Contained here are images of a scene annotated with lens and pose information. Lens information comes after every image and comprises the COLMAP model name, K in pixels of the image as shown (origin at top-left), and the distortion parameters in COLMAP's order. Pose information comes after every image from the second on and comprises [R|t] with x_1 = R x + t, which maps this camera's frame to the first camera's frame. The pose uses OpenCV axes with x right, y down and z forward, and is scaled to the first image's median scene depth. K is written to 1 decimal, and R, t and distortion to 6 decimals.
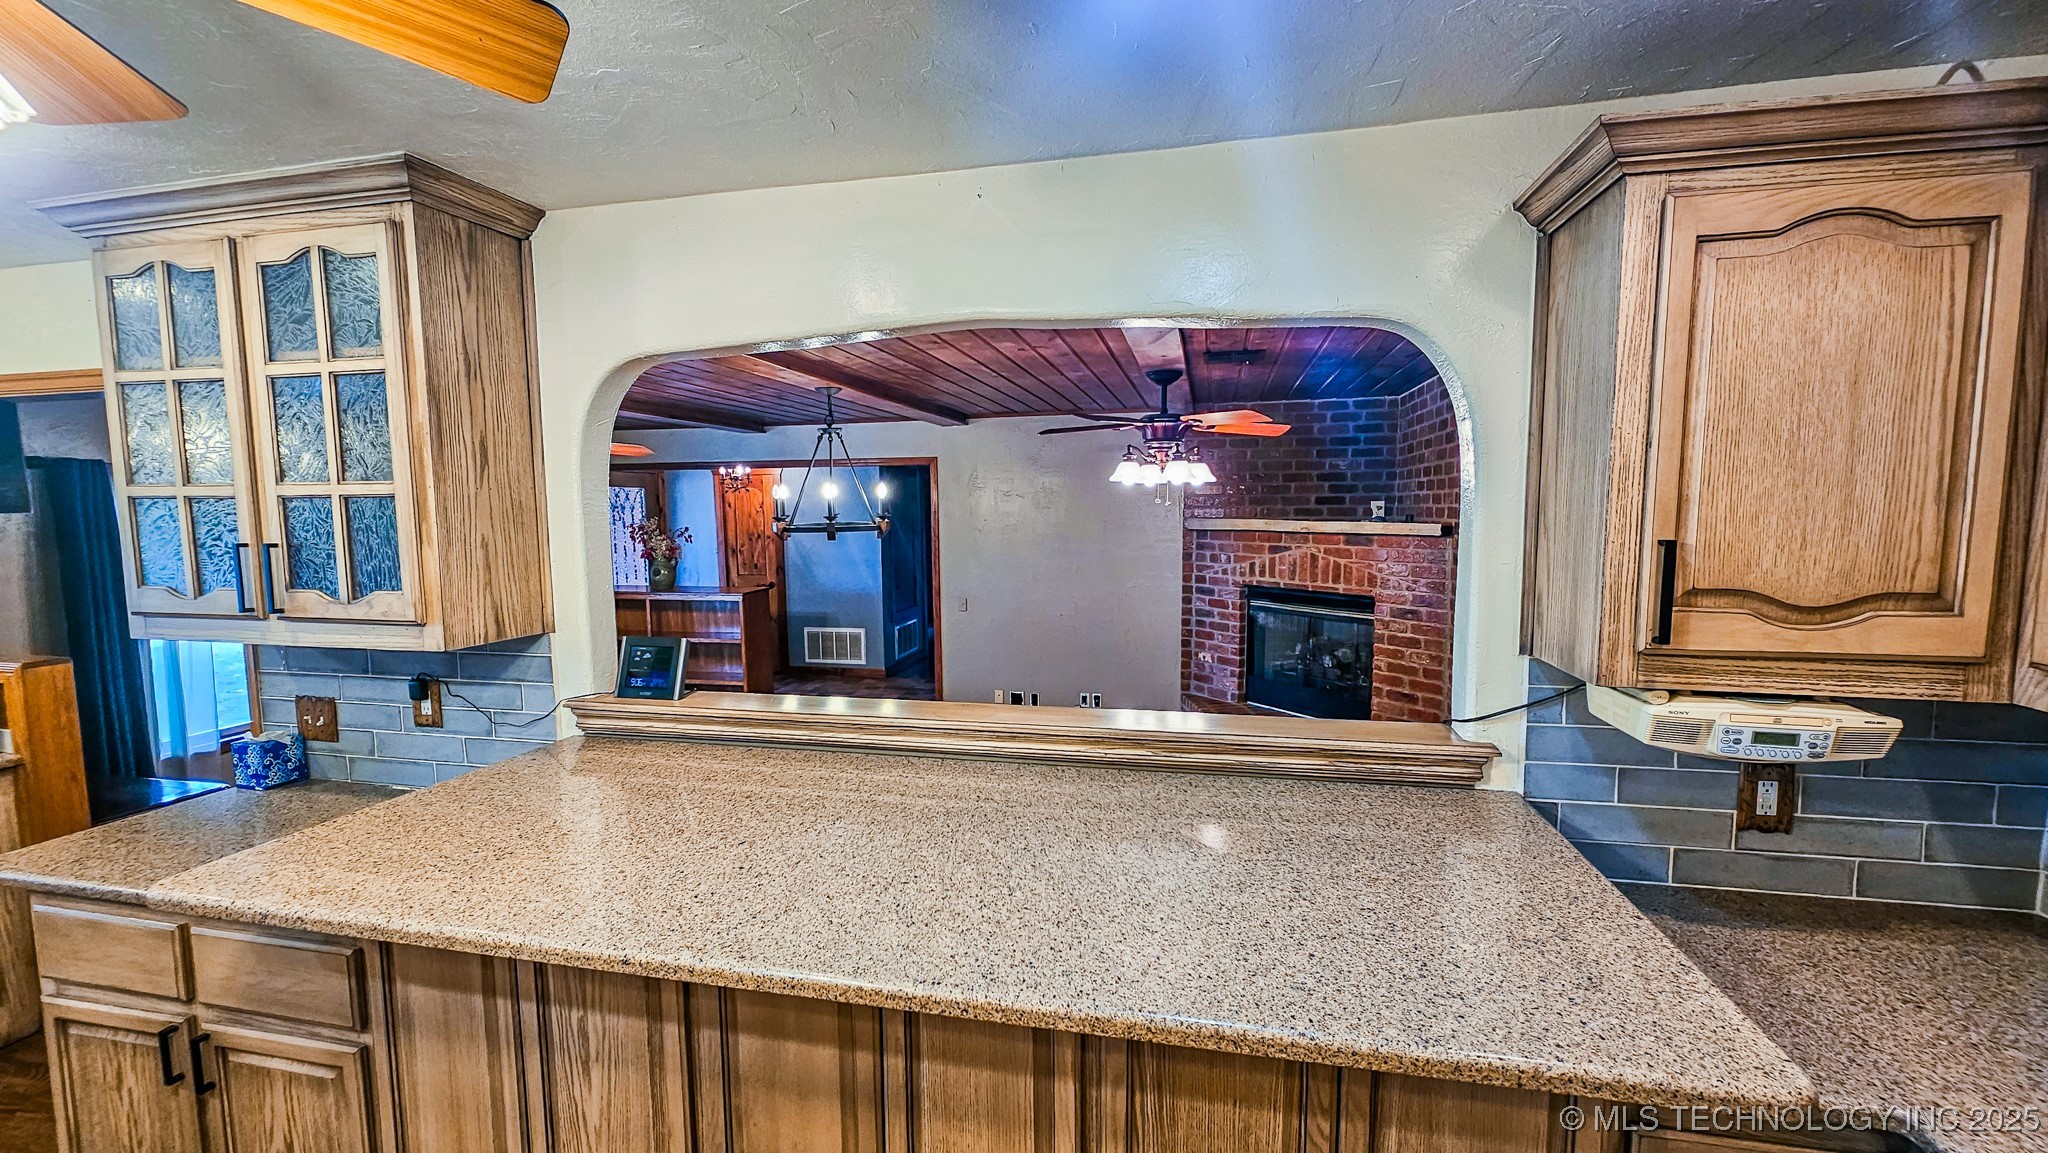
lens RADIAL K [[833.2, 0, 1025.8], [0, 833.2, 586.2], [0, 0, 1]] dist [-0.002352, 0.000883]
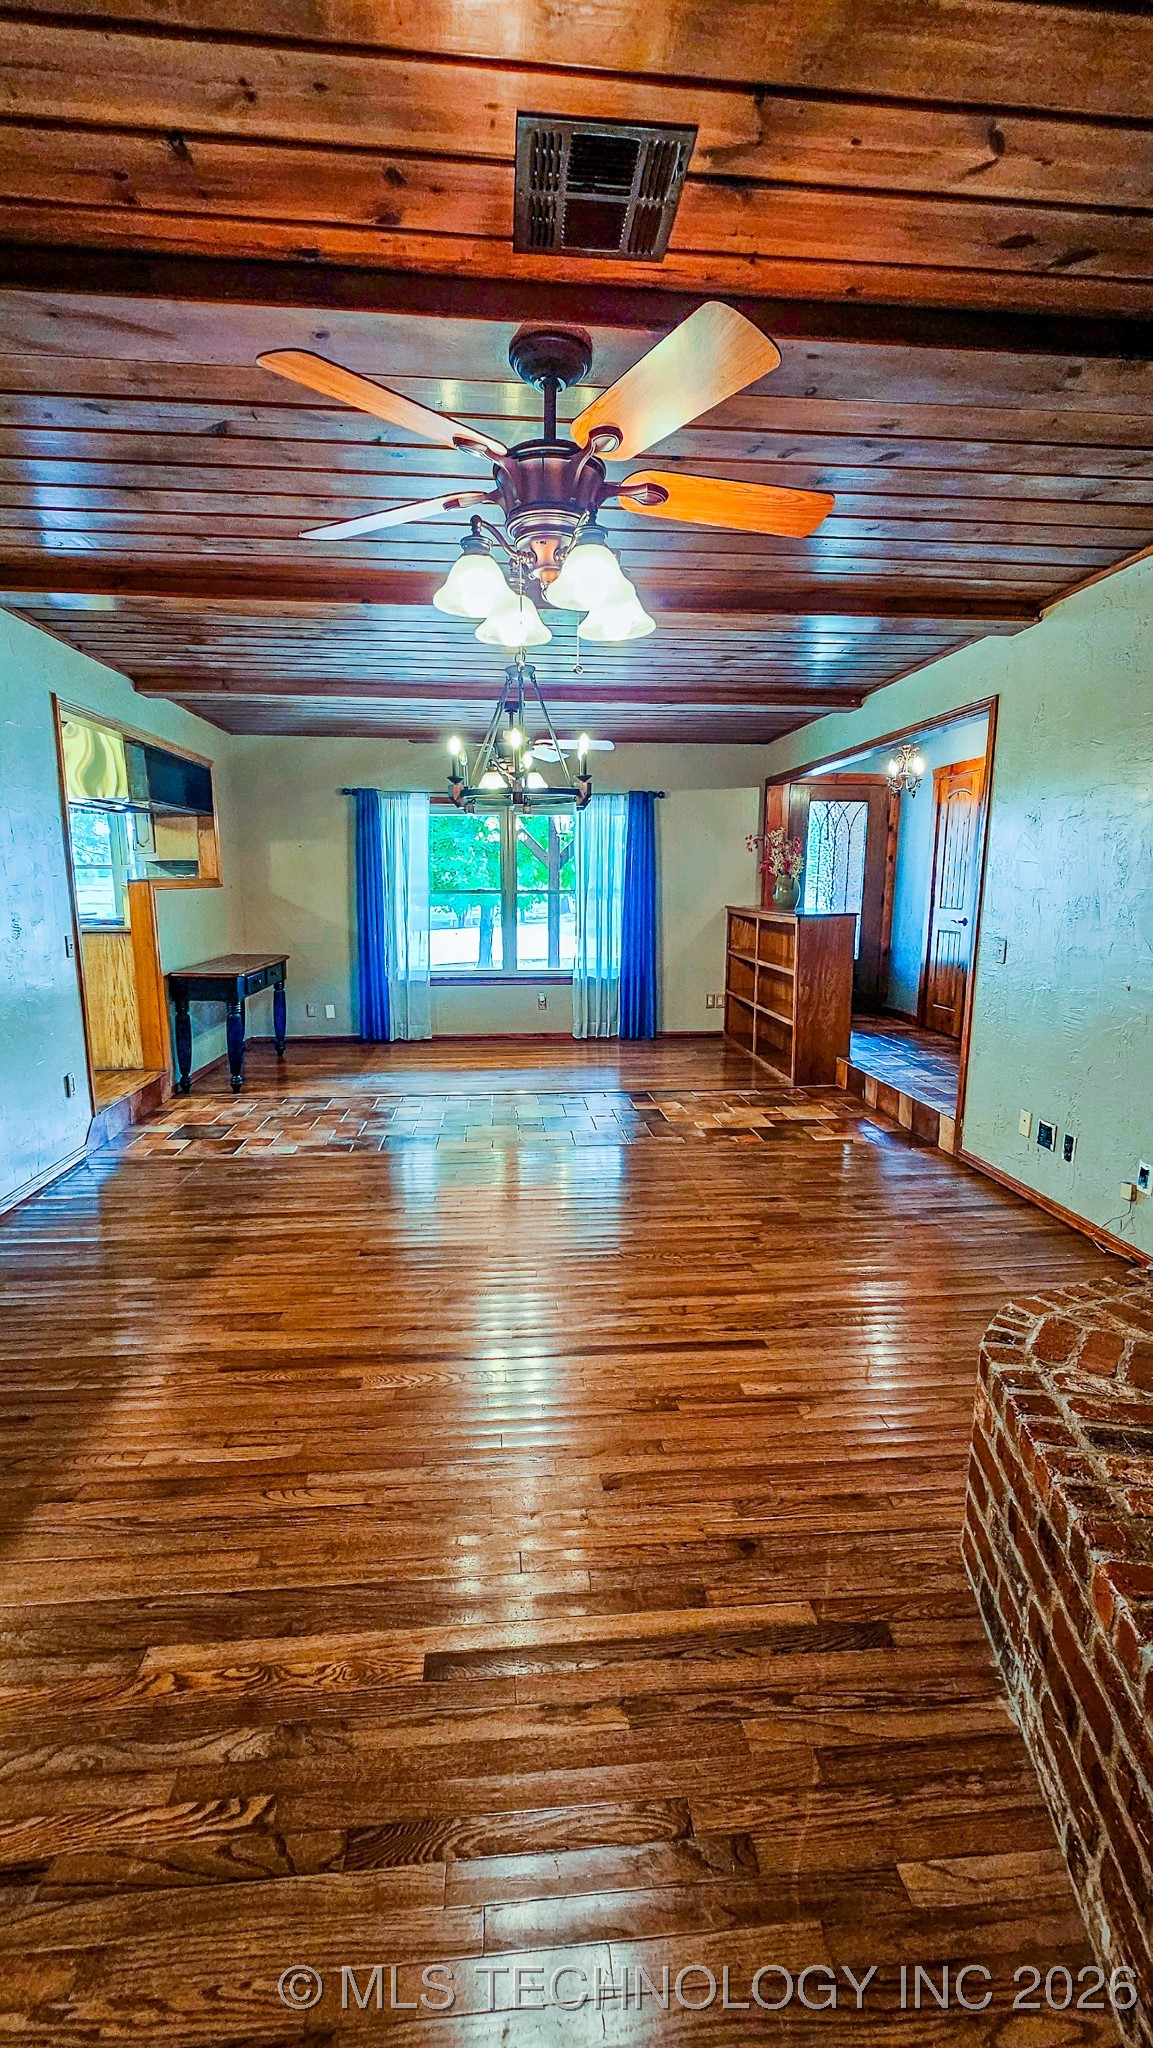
lens RADIAL K [[834.5, 0, 565.9], [0, 834.5, 1024.0], [0, 0, 1]] dist [-0.002267, 0.000165]
pose [[0.304786, 0.172676, -0.936637, 0.565910], [-0.096483, 0.983966, 0.150006, 0.020157], [0.947521, 0.044650, 0.316560, 0.784878]]
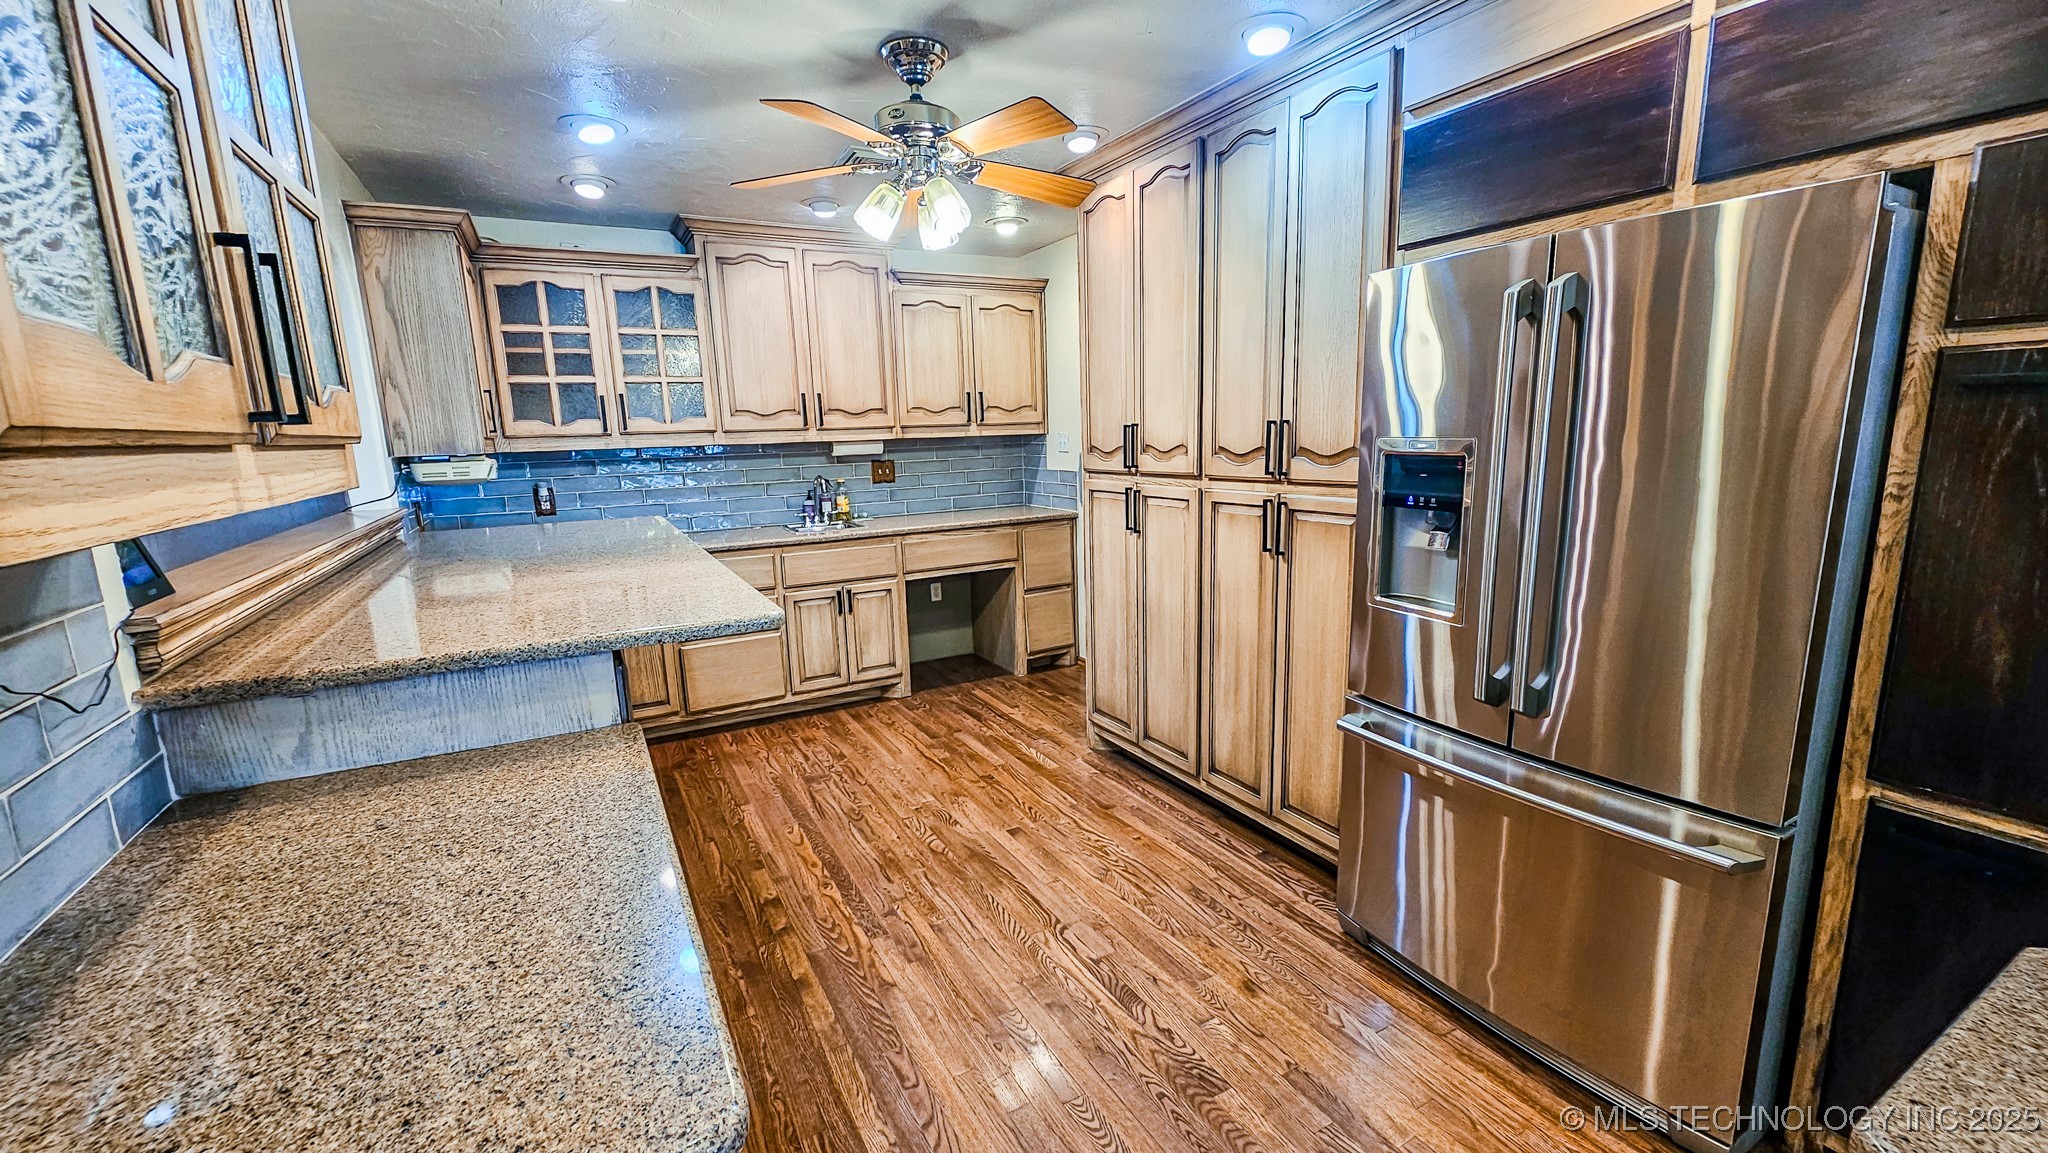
lens RADIAL K [[834.5, 0, 1026.7], [0, 834.5, 586.5], [0, 0, 1]] dist [-0.002267, 0.000165]
pose [[-0.662263, -0.114583, 0.740458, -0.628226], [0.105733, 0.964057, 0.243751, 0.020403], [-0.741774, 0.239718, -0.626344, 0.427219]]
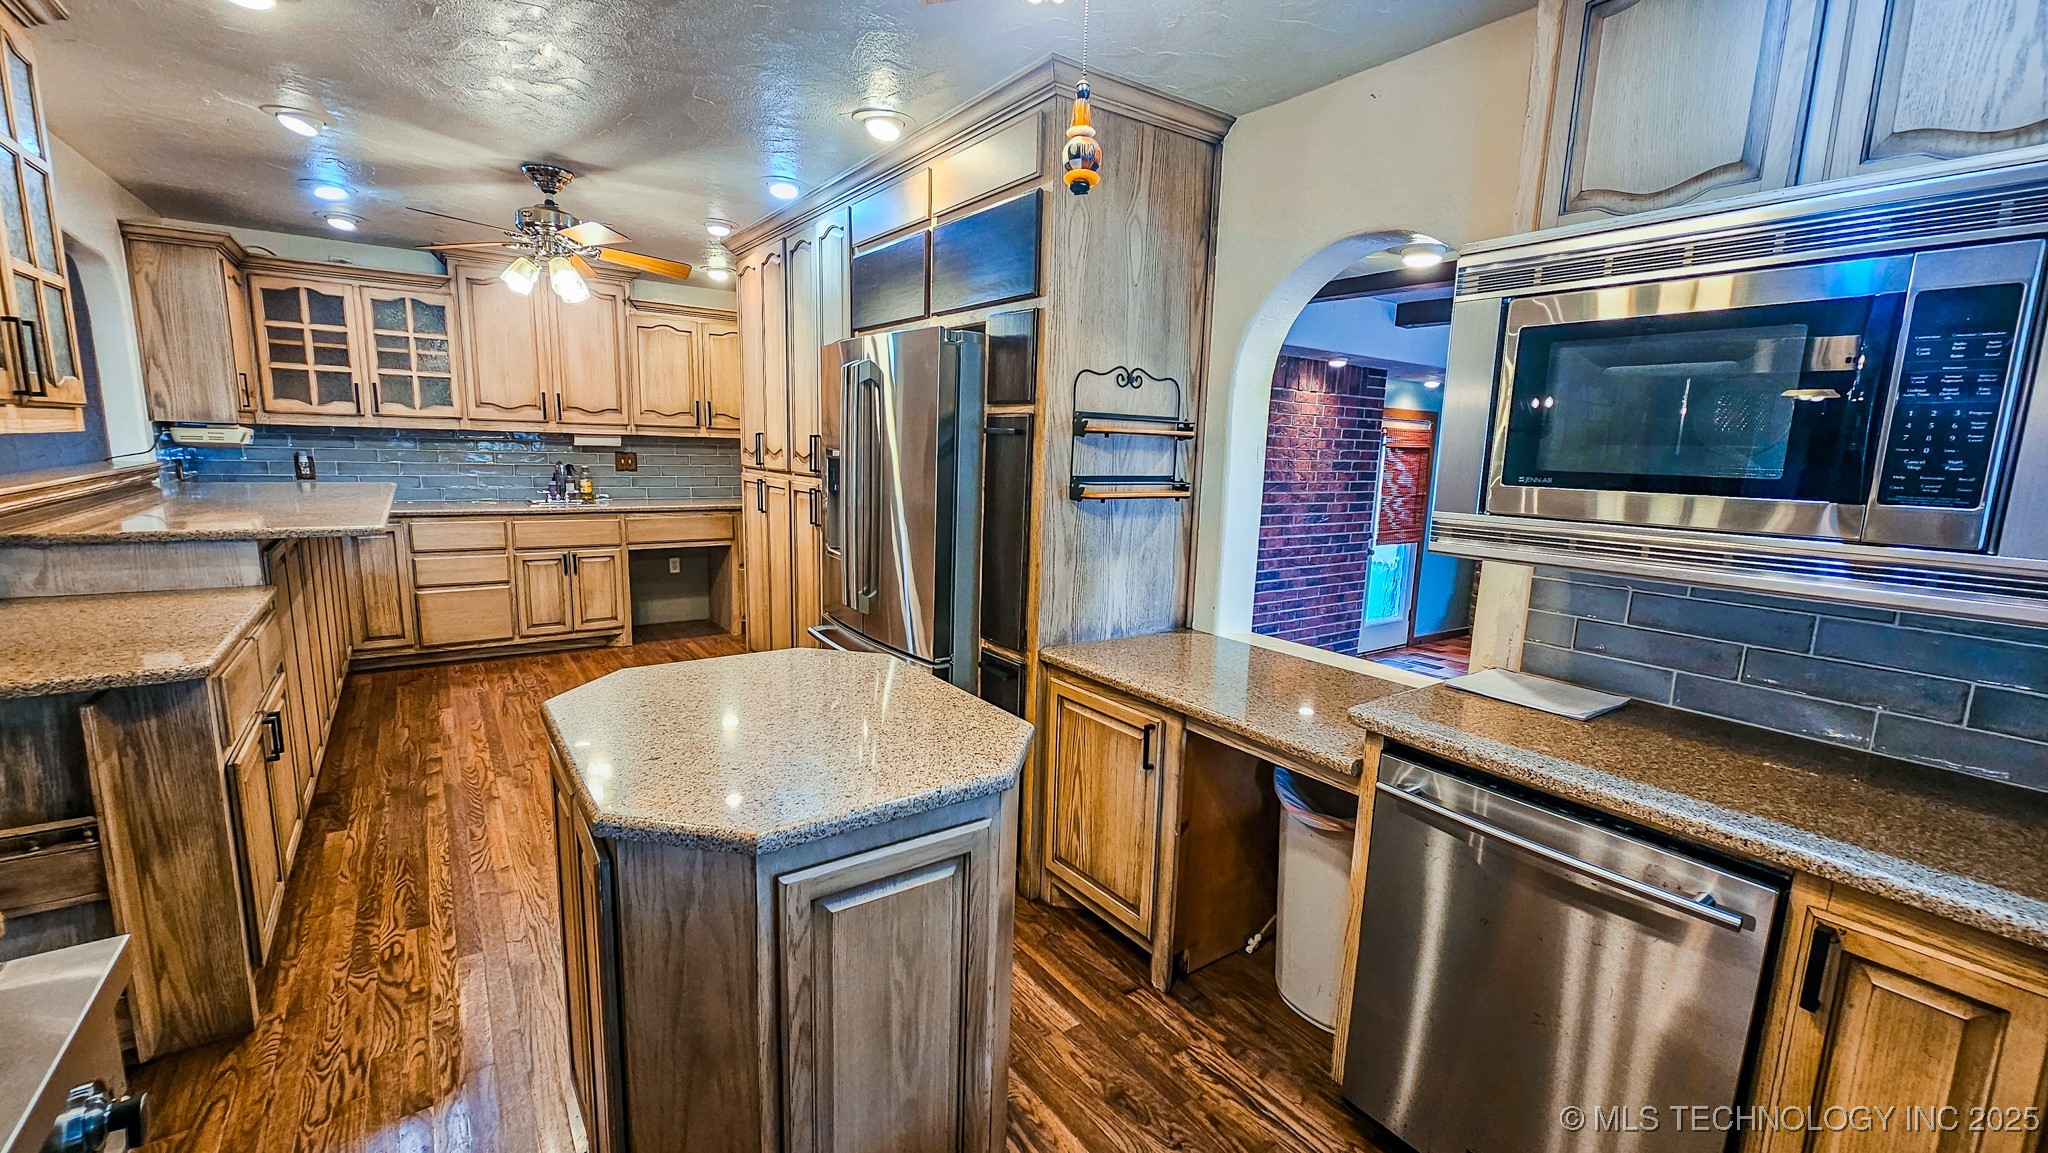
lens RADIAL K [[832.4, 0, 1023.5], [0, 832.4, 586.0], [0, 0, 1]] dist [-0.001541, -0.000012]
pose [[-0.746205, -0.130717, 0.652757, -1.015763], [0.036008, 0.971172, 0.235644, 0.025217], [-0.664742, 0.199343, -0.719986, 0.414011]]
